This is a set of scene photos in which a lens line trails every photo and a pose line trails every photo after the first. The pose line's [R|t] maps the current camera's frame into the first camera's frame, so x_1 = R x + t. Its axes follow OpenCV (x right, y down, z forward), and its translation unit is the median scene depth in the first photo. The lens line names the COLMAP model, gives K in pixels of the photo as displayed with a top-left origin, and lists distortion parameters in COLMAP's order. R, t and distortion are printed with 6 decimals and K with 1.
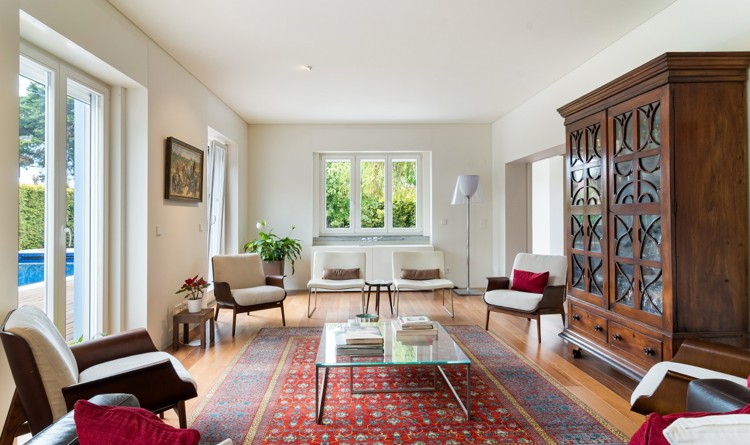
lens RADIAL K [[393.5, 0, 358.3], [0, 393.5, 217.3], [0, 0, 1]] dist [0.000342, 0.000545]
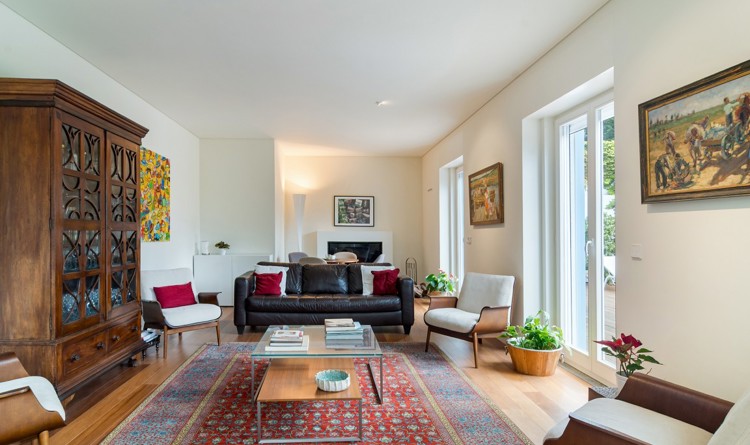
lens RADIAL K [[412.6, 0, 369.6], [0, 412.6, 226.3], [0, 0, 1]] dist [-0.000132, 0.000439]
pose [[-0.997330, 0.001253, -0.073012, 0.011800], [0.002015, 0.999944, -0.010362, -0.004933], [0.072995, -0.010481, -0.997277, 2.148449]]
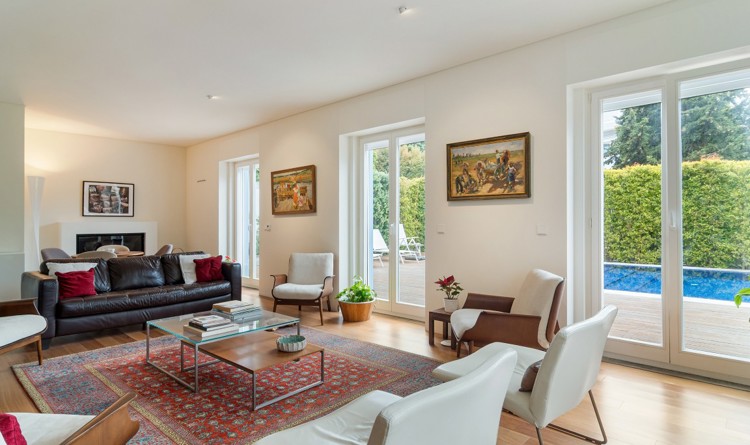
lens RADIAL K [[393.5, 0, 358.3], [0, 393.5, 217.3], [0, 0, 1]] dist [0.000342, 0.000545]
pose [[-0.680853, 0.004791, -0.732404, 0.655169], [0.012496, 0.999909, -0.005075, 0.002274], [0.732313, -0.012607, -0.680851, 2.067198]]
